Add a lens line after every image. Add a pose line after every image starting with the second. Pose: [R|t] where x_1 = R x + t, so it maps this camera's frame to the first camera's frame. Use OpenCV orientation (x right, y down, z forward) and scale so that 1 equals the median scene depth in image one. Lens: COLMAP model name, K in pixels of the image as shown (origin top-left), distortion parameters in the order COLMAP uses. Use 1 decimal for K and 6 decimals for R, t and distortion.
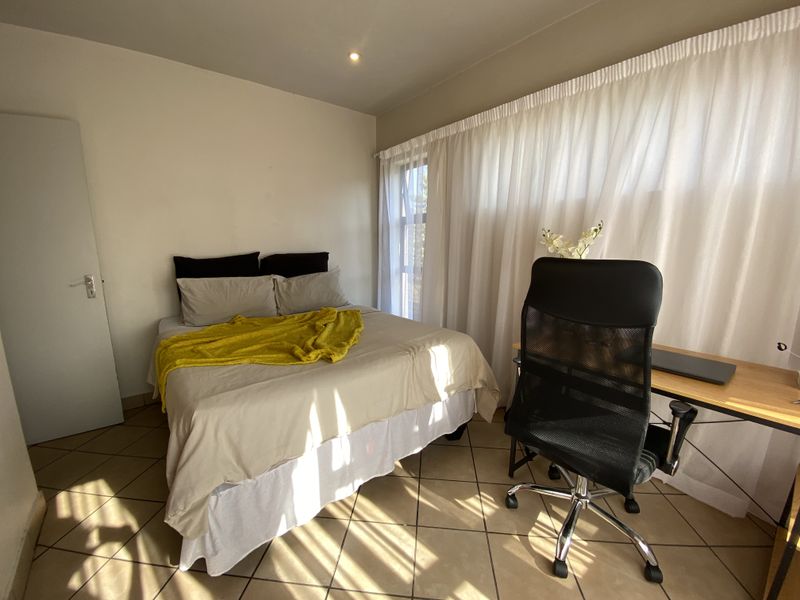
lens RADIAL K [[324.5, 0, 397.2], [0, 324.5, 299.6], [0, 0, 1]] dist [0.032644, -0.027112]
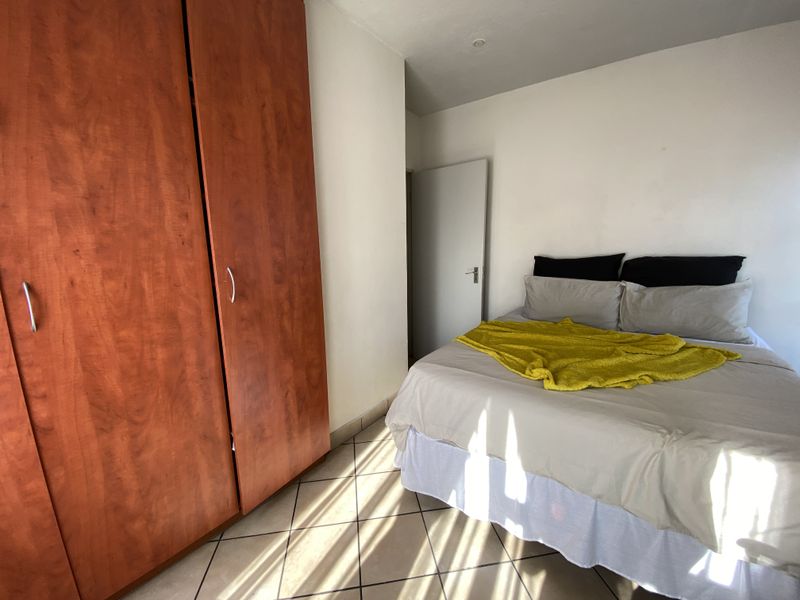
lens RADIAL K [[324.5, 0, 397.2], [0, 324.5, 299.6], [0, 0, 1]] dist [0.032644, -0.027112]
pose [[0.264298, 0.167995, -0.949697, 0.411380], [-0.150878, 0.979790, 0.131329, -0.077641], [0.952566, 0.108578, 0.284303, 0.307900]]
